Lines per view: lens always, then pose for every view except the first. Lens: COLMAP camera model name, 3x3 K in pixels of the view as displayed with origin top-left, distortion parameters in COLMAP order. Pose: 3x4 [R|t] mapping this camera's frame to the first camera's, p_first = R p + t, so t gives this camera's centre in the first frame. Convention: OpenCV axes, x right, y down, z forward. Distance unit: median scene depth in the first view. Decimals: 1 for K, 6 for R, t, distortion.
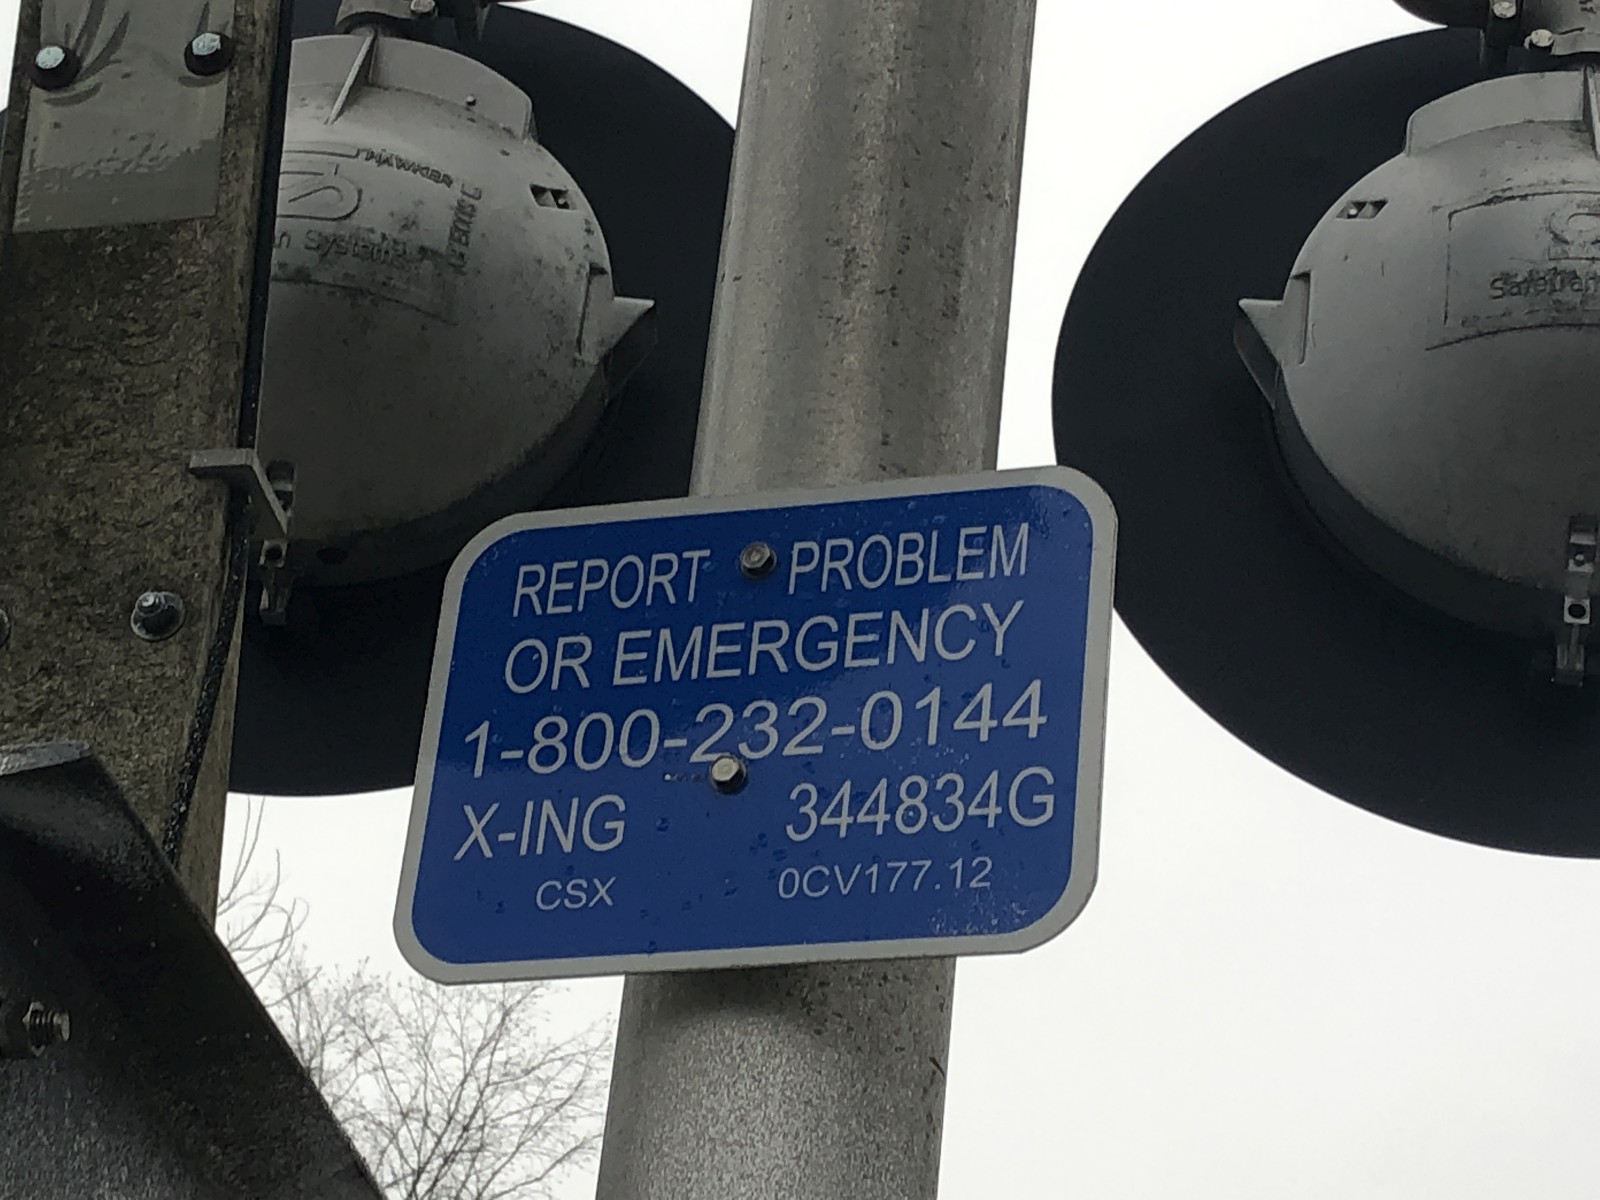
lens RADIAL K [[3807.8, 0, 800.0], [0, 3807.8, 600.0], [0, 0, 1]] dist [0.264063, -1.067957]
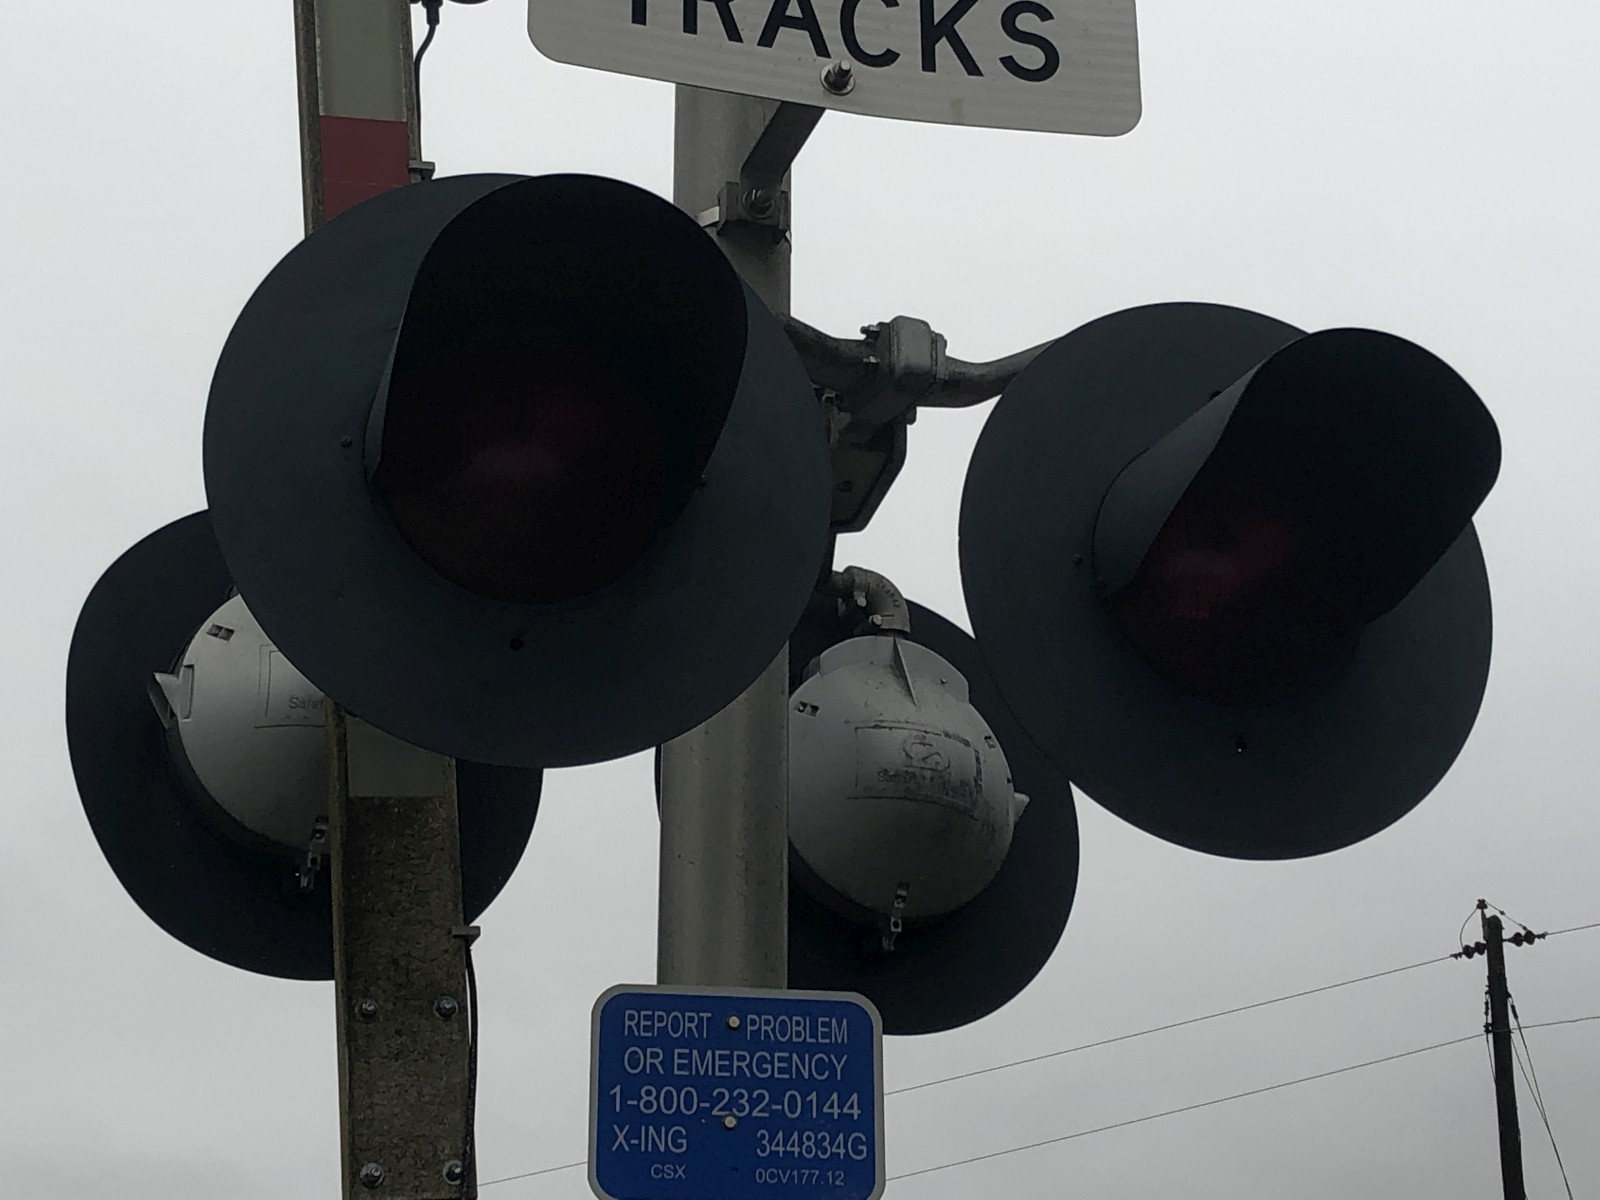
lens RADIAL K [[3027.9, 0, 800.0], [0, 3027.9, 600.0], [0, 0, 1]] dist [0.215320, -0.068557]
pose [[0.894728, 0.082345, 0.438954, -0.848915], [-0.152384, 0.980162, 0.126735, -0.528047], [-0.419810, -0.180283, 0.889527, -0.686596]]
